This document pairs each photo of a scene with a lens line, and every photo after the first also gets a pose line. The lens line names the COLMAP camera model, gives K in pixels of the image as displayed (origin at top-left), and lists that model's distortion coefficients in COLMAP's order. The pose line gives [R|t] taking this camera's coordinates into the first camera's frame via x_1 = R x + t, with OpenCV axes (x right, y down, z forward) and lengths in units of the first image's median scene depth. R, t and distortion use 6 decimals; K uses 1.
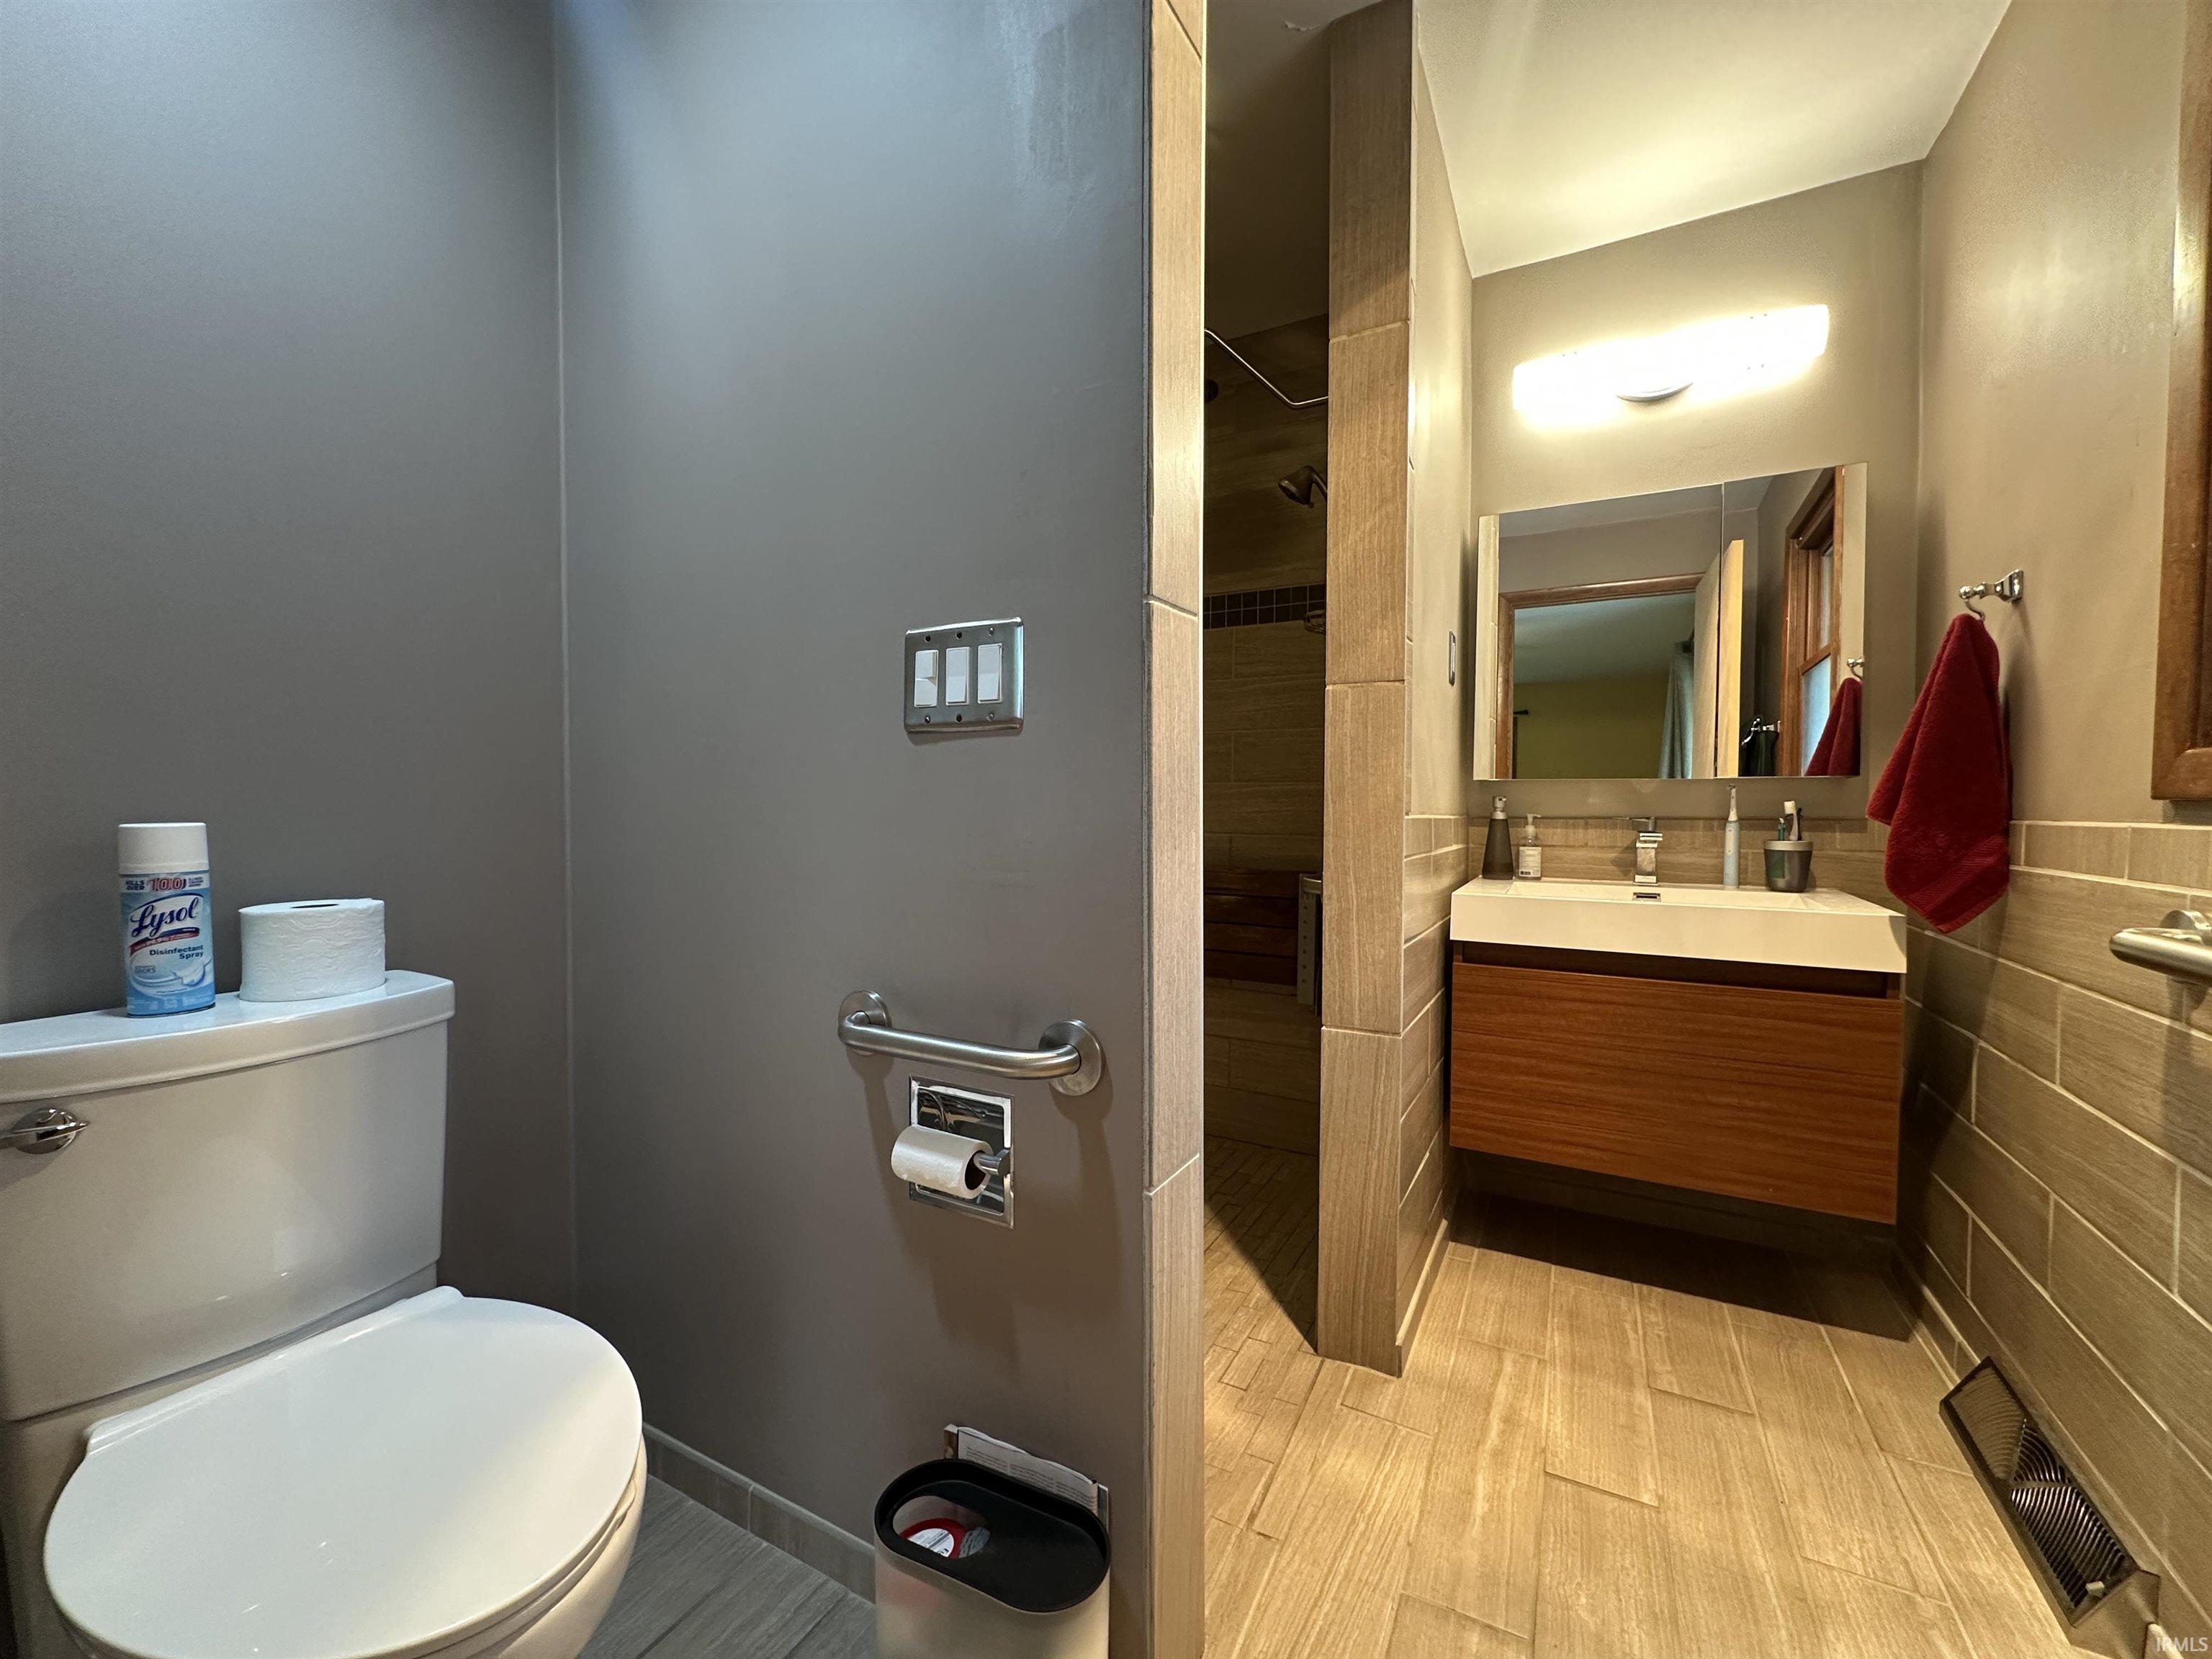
lens RADIAL K [[882.0, 0, 1111.8], [0, 882.0, 829.9], [0, 0, 1]] dist [-0.002005, -0.000154]
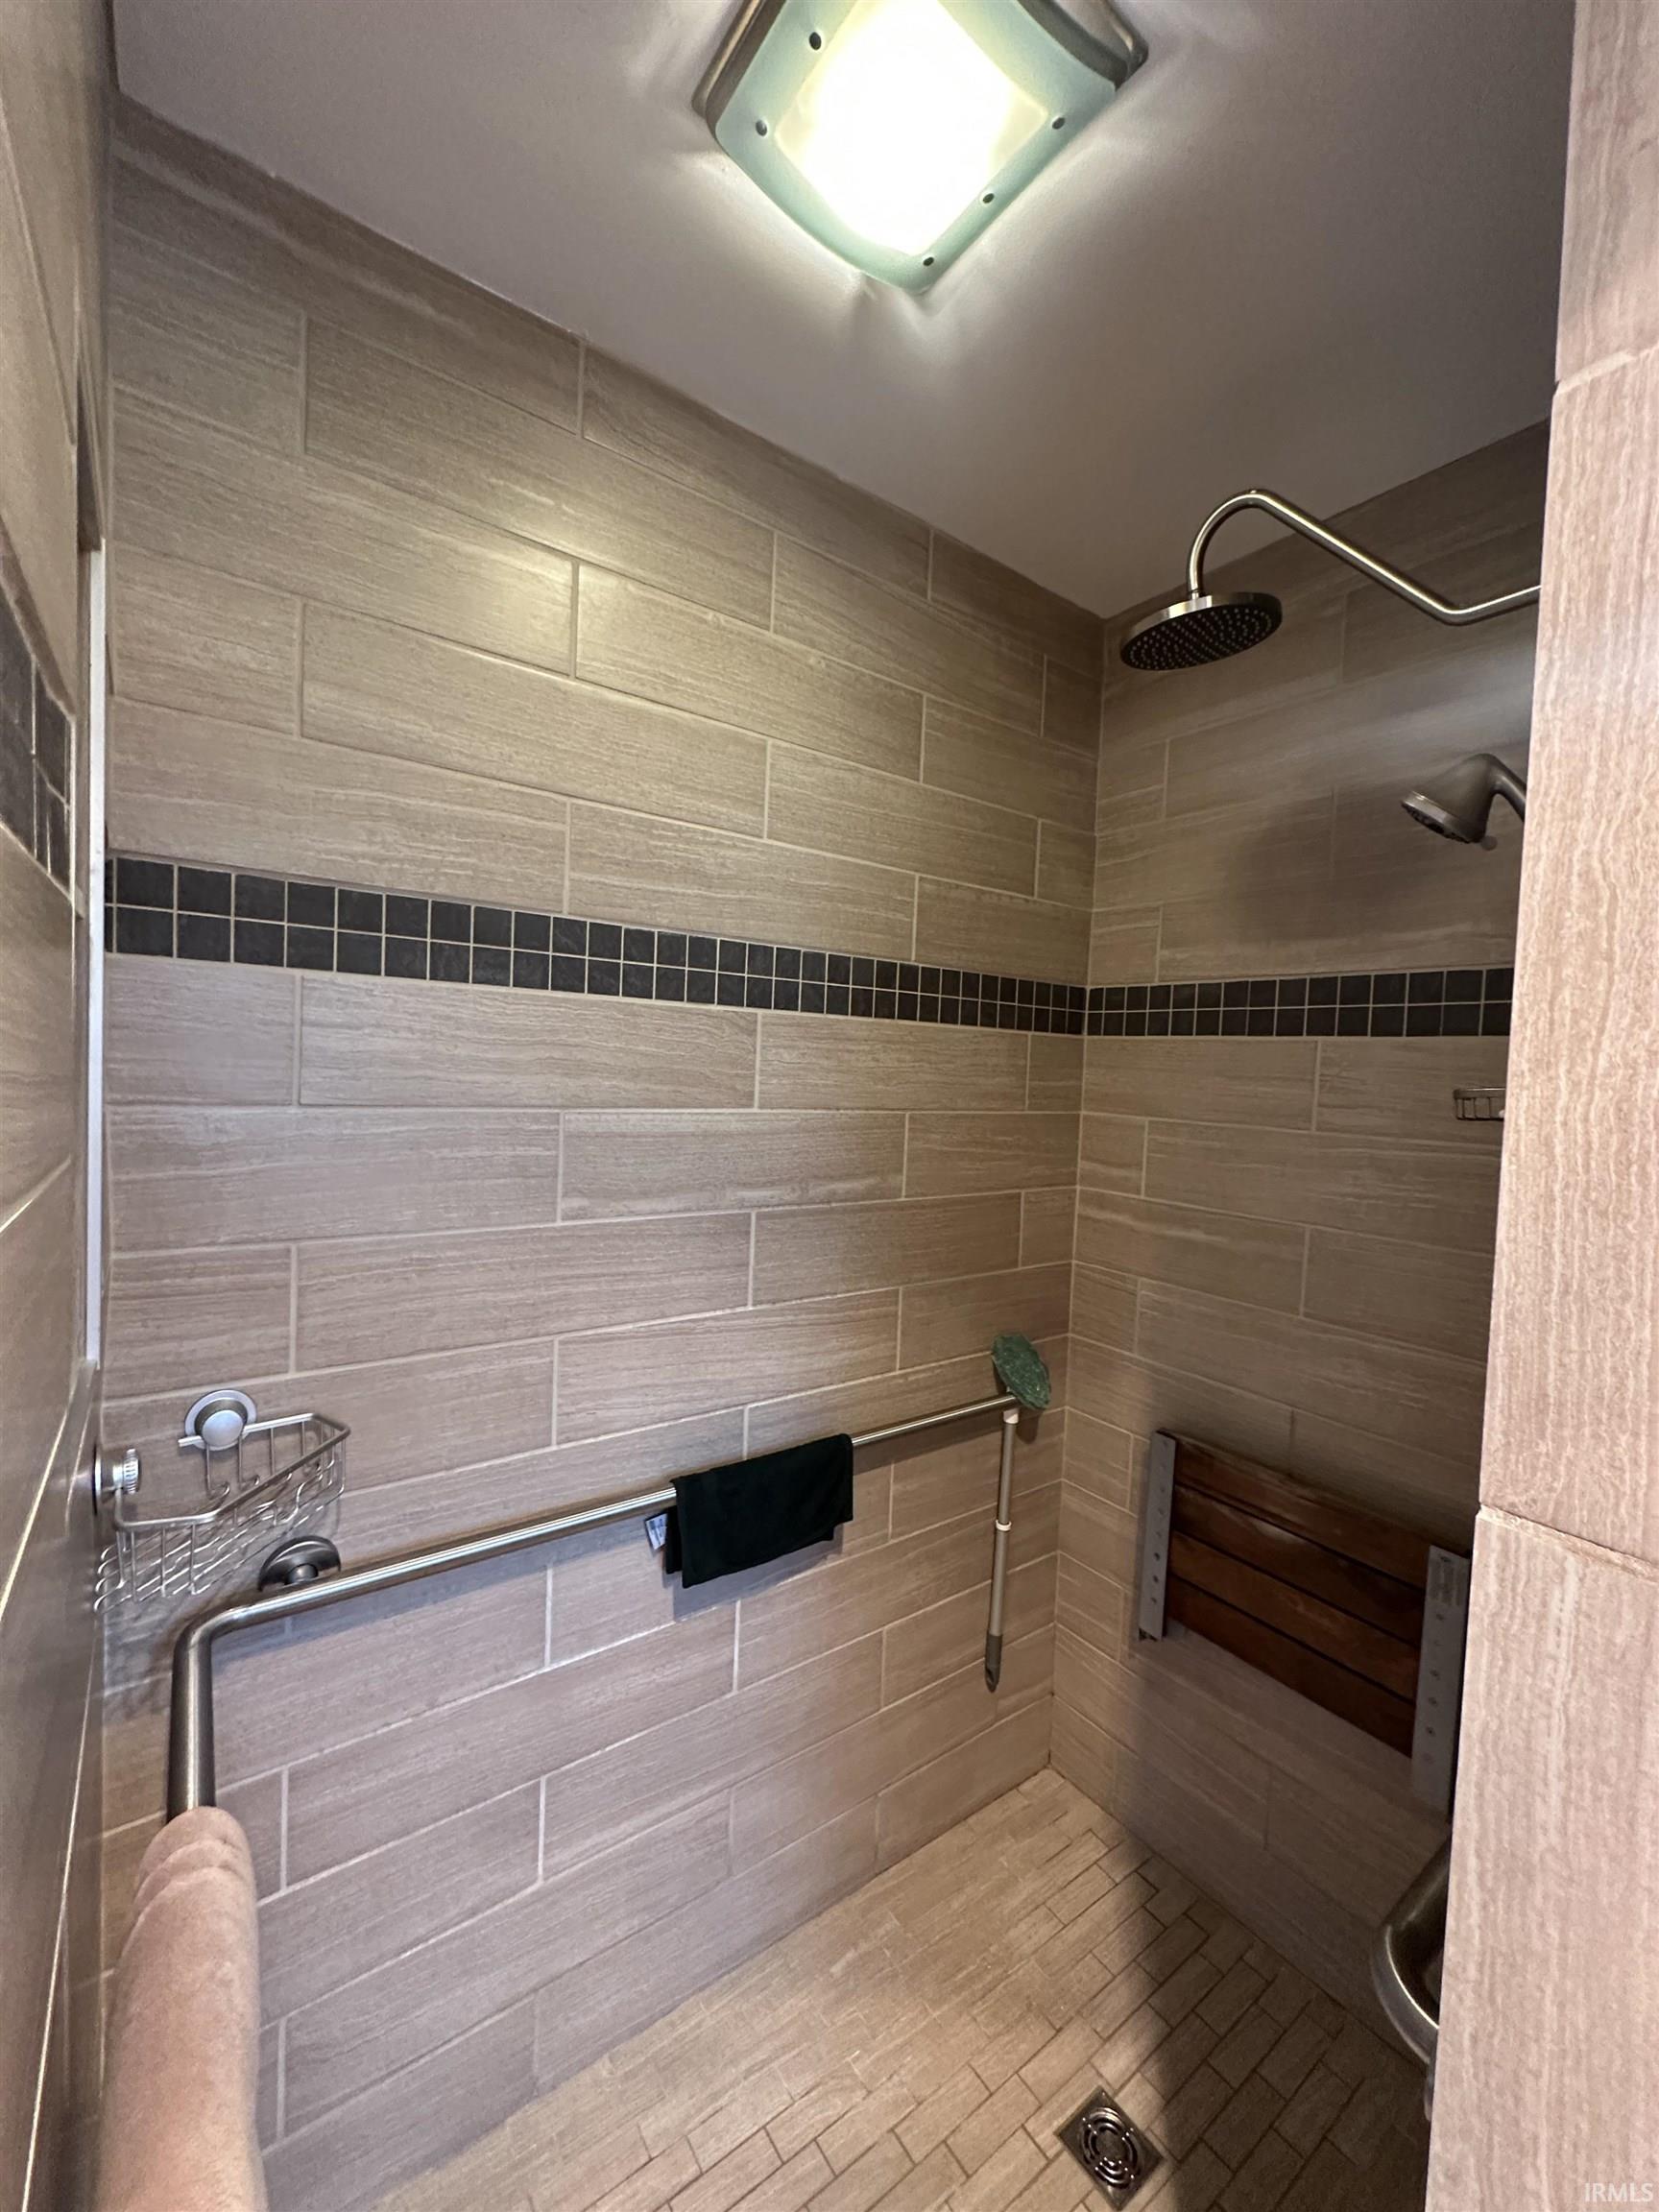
lens RADIAL K [[882.0, 0, 825.3], [0, 882.0, 1102.1], [0, 0, 1]] dist [-0.002005, -0.000154]
pose [[0.904123, 0.048874, -0.424467, 0.141204], [-0.049001, 0.998742, 0.010625, -0.268418], [0.424453, 0.011193, 0.905381, 0.548183]]
